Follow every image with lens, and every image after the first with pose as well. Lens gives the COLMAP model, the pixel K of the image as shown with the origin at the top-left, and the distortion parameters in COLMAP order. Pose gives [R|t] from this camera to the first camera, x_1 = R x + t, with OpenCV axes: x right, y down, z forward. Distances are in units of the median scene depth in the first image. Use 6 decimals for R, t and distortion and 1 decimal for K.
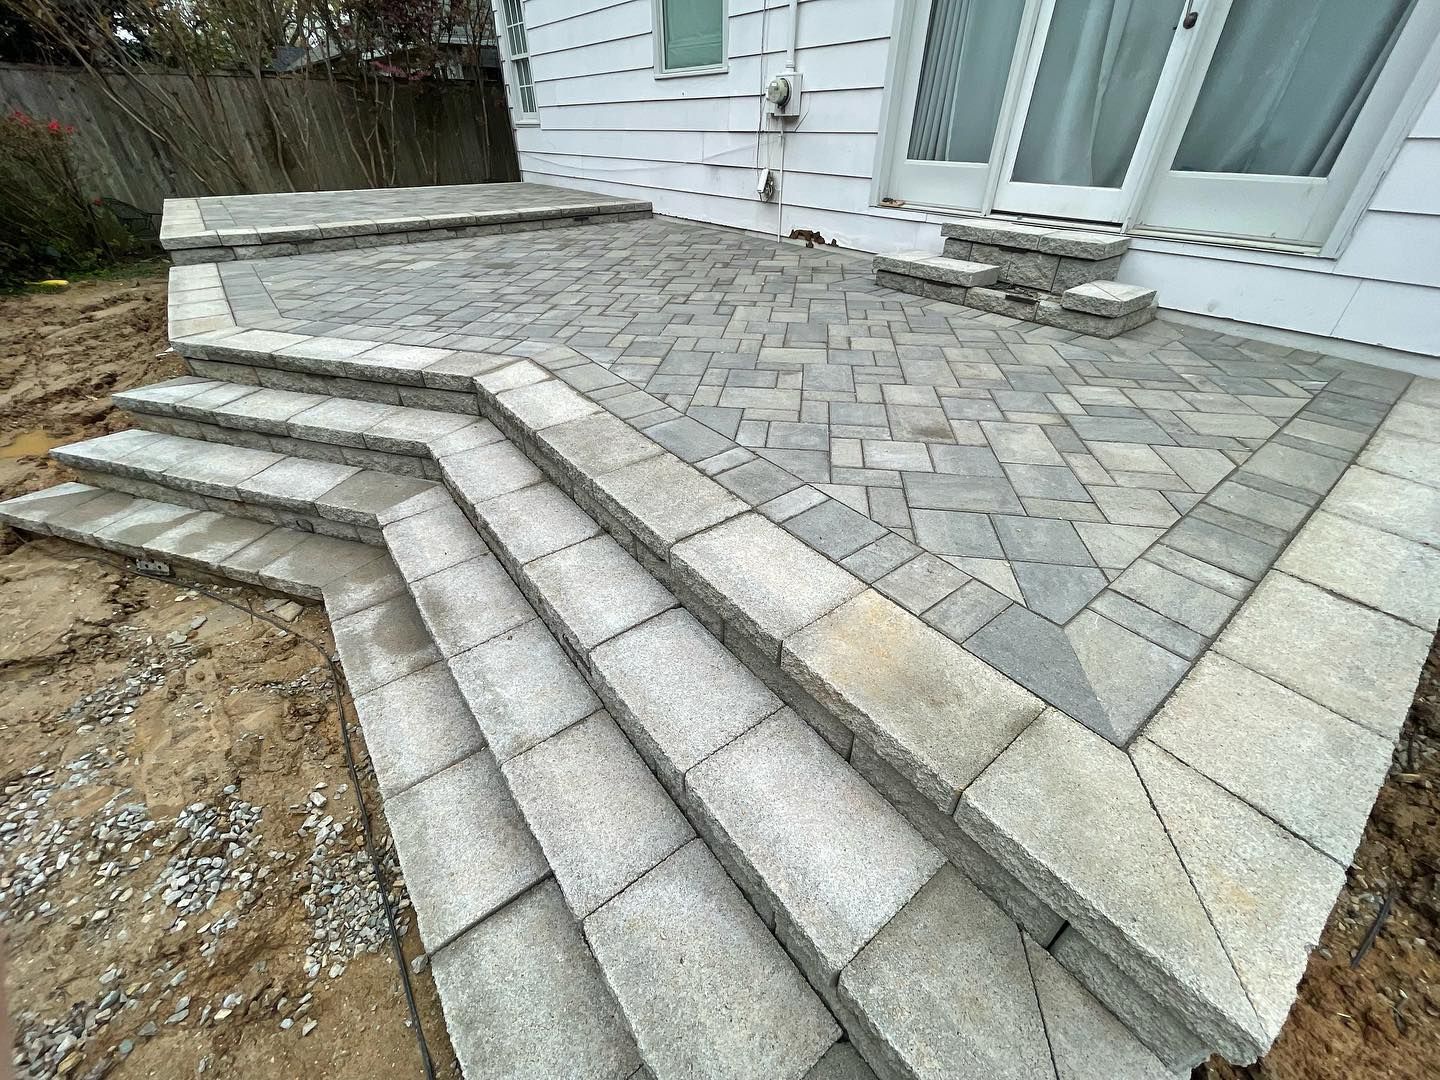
lens RADIAL K [[569.9, 0, 721.3], [0, 569.9, 543.6], [0, 0, 1]] dist [0.002913, 0.000415]
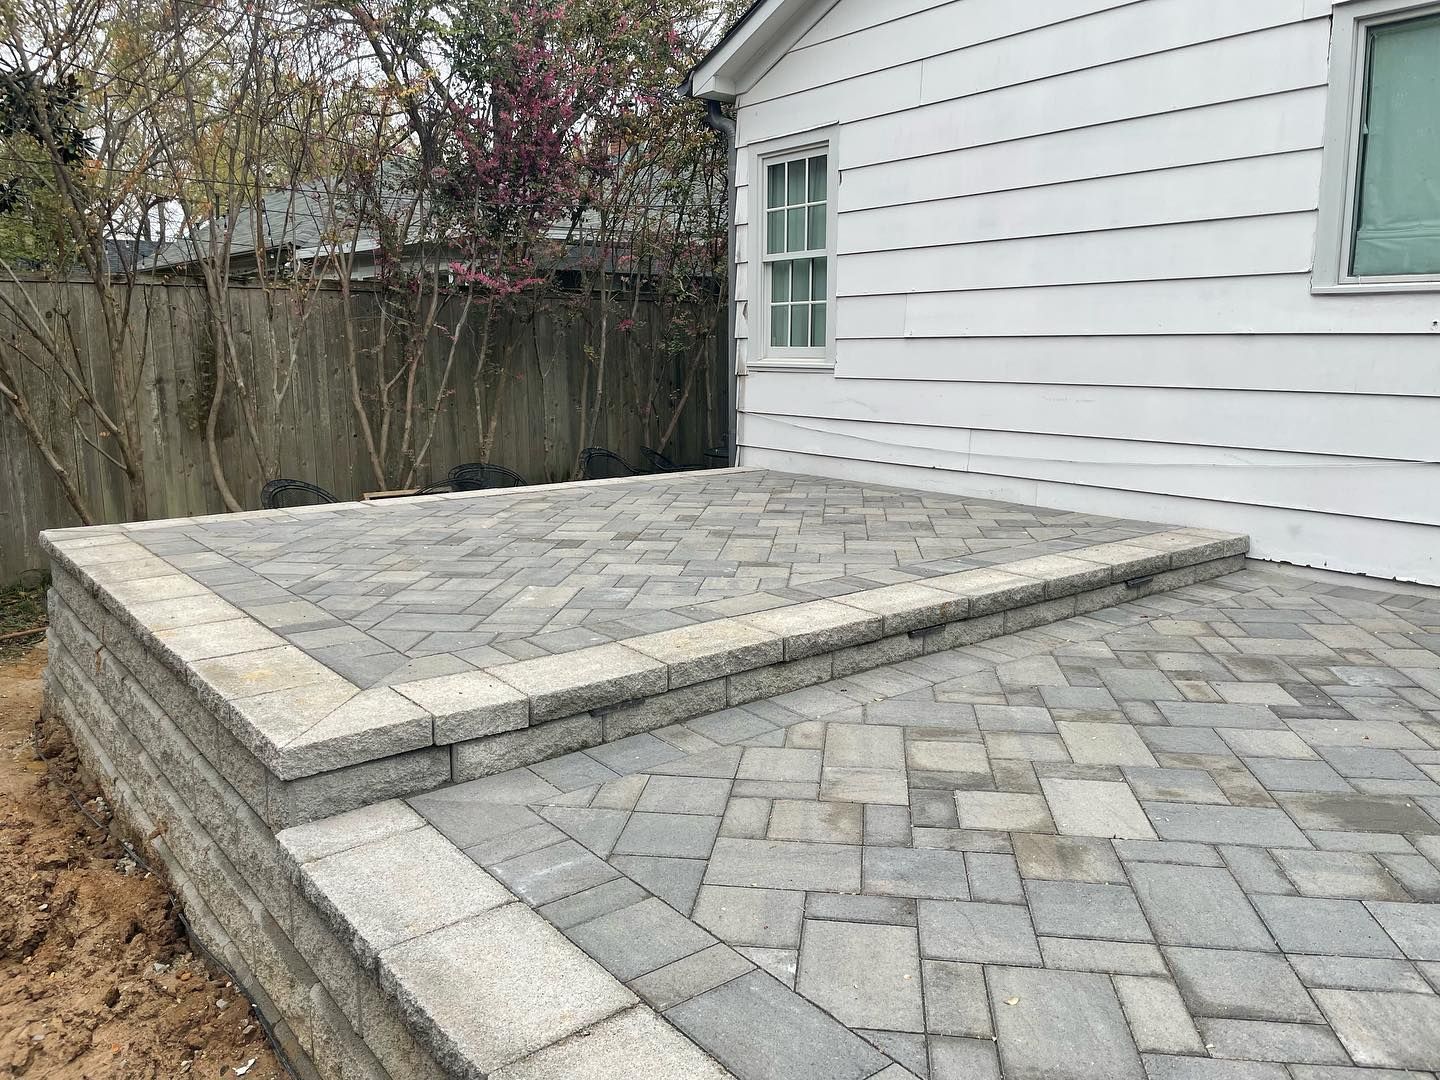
lens RADIAL K [[1107.3, 0, 719.7], [0, 1107.3, 534.0], [0, 0, 1]] dist [0.056165, -0.075348]
pose [[0.999959, 0.004753, -0.007677, -0.516338], [-0.007684, 0.894461, -0.447080, -0.259029], [0.004742, 0.447121, 0.894461, 0.309437]]
